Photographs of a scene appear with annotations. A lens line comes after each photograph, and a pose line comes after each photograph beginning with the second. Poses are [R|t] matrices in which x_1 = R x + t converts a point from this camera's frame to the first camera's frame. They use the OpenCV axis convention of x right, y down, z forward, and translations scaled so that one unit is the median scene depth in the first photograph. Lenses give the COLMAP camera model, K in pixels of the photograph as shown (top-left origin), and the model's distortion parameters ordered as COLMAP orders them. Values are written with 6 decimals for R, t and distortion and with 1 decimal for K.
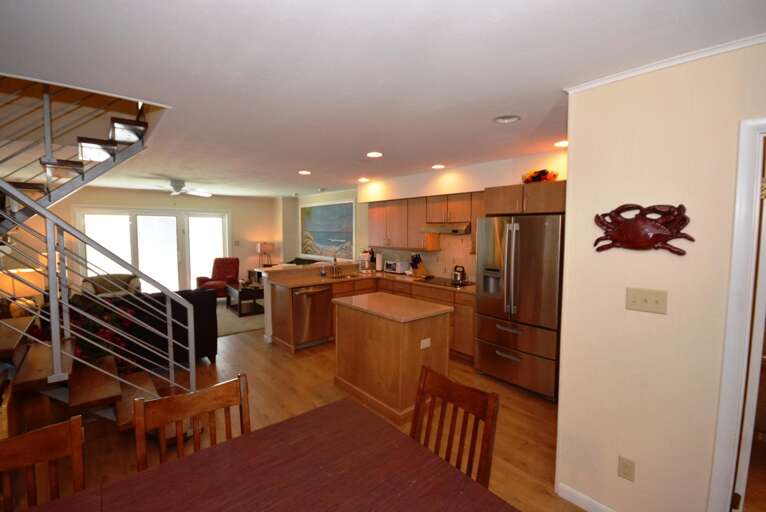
lens RADIAL K [[337.9, 0, 383.1], [0, 337.9, 253.4], [0, 0, 1]] dist [0.016913, -0.015273]
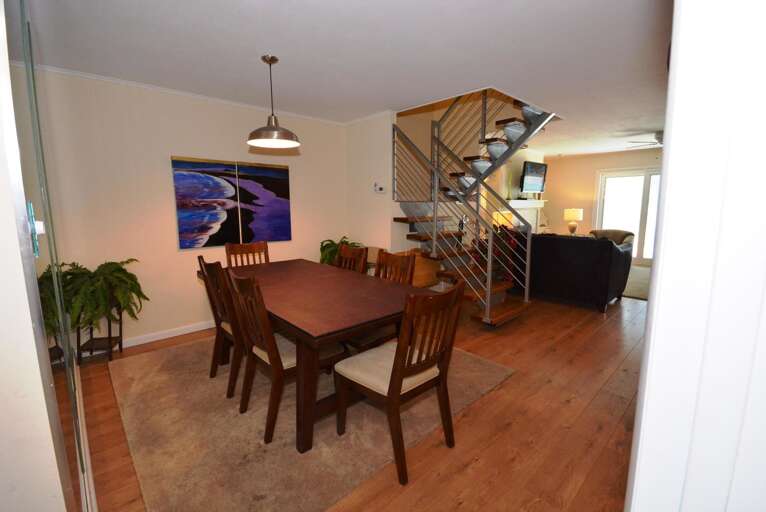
lens RADIAL K [[337.9, 0, 383.1], [0, 337.9, 253.4], [0, 0, 1]] dist [0.016913, -0.015273]
pose [[0.042012, 0.138036, -0.989536, 0.340146], [-0.060180, 0.988962, 0.135400, 0.037455], [0.997303, 0.053862, 0.049855, 0.208175]]
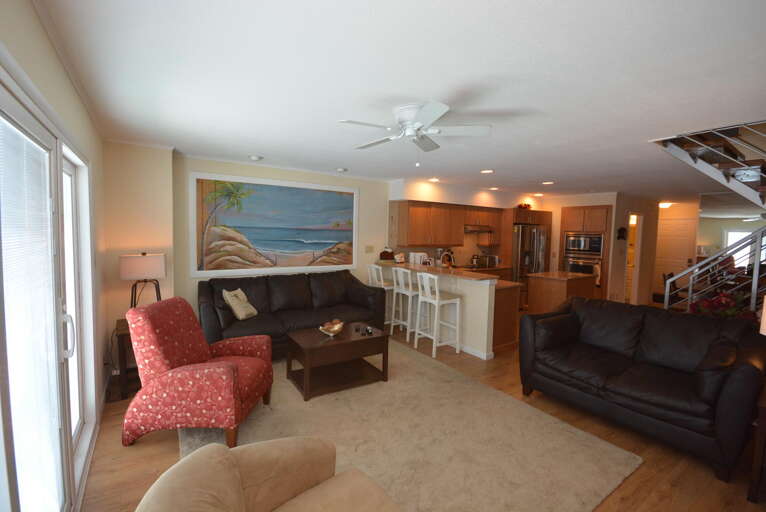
lens RADIAL K [[337.9, 0, 383.1], [0, 337.9, 253.4], [0, 0, 1]] dist [0.016913, -0.015273]
pose [[0.114071, -0.065119, 0.991336, -1.075457], [0.045559, 0.997143, 0.060258, -0.064377], [-0.992427, 0.038291, 0.116712, 1.021669]]
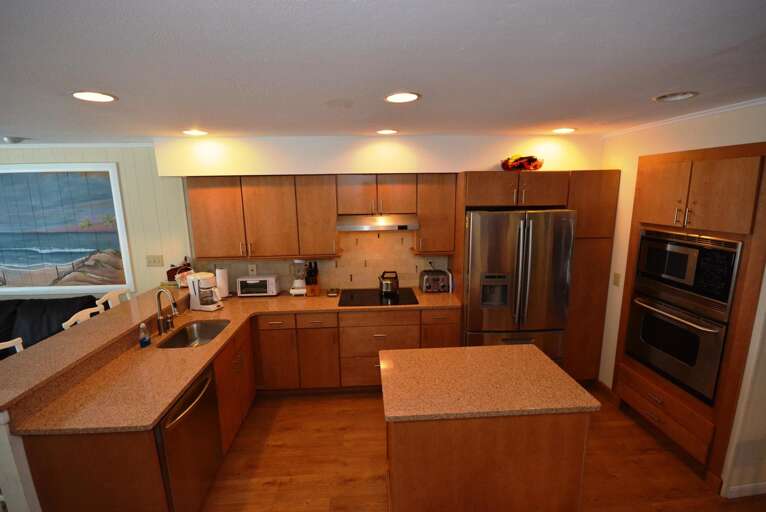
lens RADIAL K [[337.9, 0, 383.1], [0, 337.9, 253.4], [0, 0, 1]] dist [0.016913, -0.015273]
pose [[0.616286, -0.154387, 0.772241, -0.294934], [0.070245, 0.987463, 0.141356, -0.090236], [-0.784383, -0.032870, 0.619405, 0.456433]]
